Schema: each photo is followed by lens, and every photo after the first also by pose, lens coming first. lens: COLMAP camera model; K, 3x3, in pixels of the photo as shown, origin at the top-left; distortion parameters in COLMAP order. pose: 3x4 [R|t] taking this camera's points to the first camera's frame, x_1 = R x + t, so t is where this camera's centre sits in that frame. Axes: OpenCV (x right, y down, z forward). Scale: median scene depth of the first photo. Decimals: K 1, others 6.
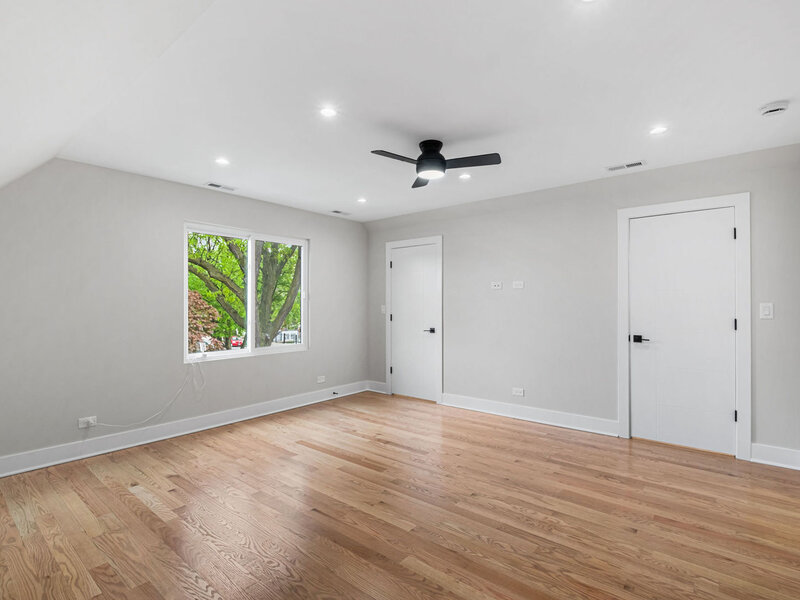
lens RADIAL K [[400.2, 0, 391.5], [0, 400.2, 301.8], [0, 0, 1]] dist [0.000063, -0.007435]
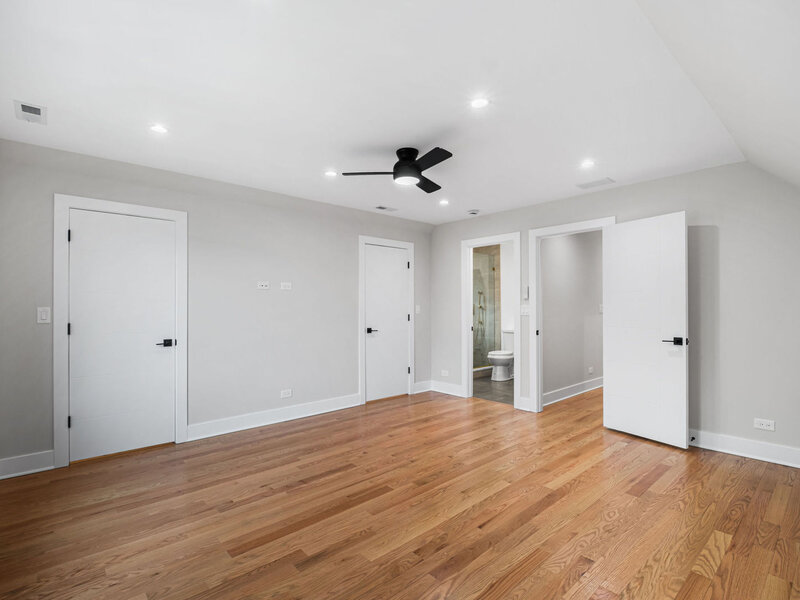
lens RADIAL K [[400.2, 0, 391.5], [0, 400.2, 302.4], [0, 0, 1]] dist [0.000063, -0.007435]
pose [[0.144150, 0.013396, 0.989465, -0.767457], [-0.002527, 0.999910, -0.013170, 0.012908], [-0.989553, -0.000602, 0.144171, 0.724635]]
